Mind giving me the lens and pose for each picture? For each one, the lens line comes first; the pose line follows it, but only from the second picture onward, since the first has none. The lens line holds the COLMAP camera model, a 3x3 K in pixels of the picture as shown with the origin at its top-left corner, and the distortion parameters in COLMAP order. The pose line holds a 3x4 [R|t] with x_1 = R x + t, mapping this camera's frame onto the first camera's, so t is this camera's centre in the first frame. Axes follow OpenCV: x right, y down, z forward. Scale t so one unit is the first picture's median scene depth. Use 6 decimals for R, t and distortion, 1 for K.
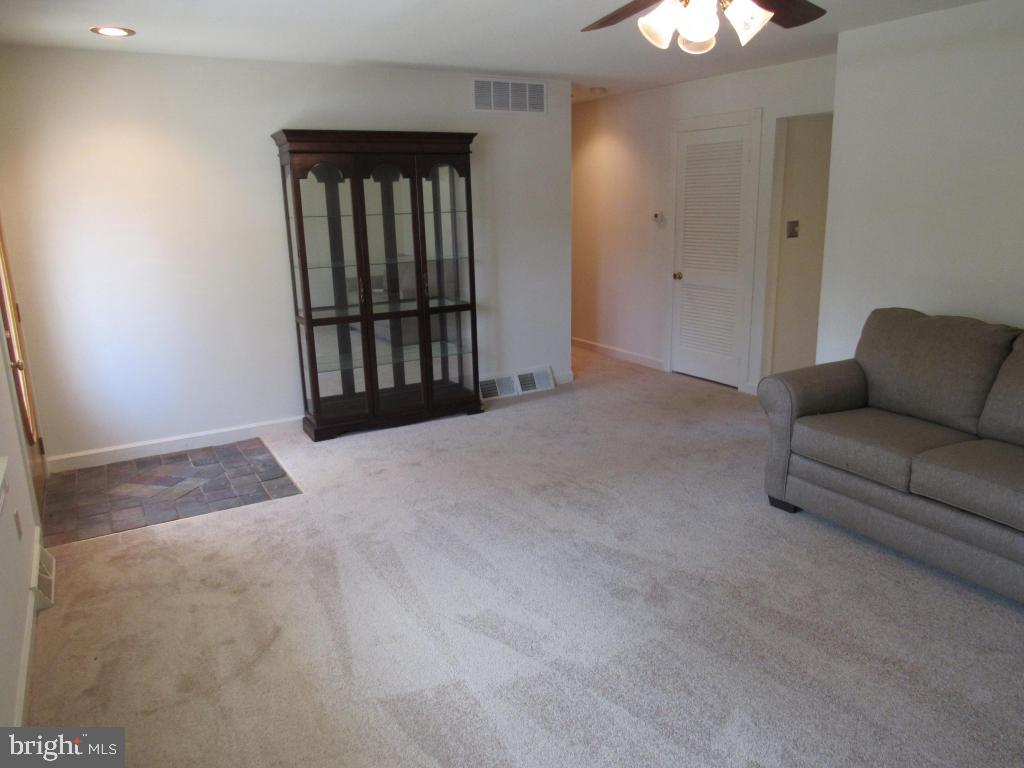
lens RADIAL K [[736.8, 0, 512.0], [0, 736.8, 384.0], [0, 0, 1]] dist [-0.077251, 0.000867]
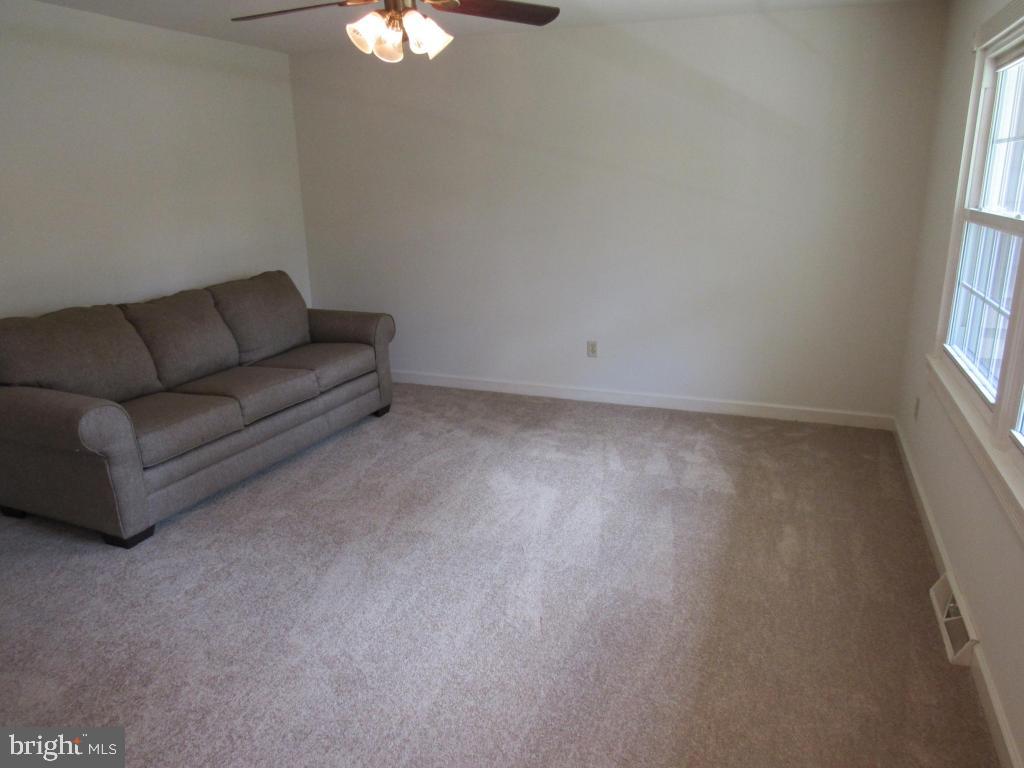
lens RADIAL K [[736.8, 0, 512.0], [0, 736.8, 384.0], [0, 0, 1]] dist [-0.077251, 0.000867]
pose [[-0.611233, -0.191601, 0.767908, -0.644074], [0.210144, 0.896138, 0.390865, -0.293759], [-0.763042, 0.400281, -0.507486, 1.196039]]
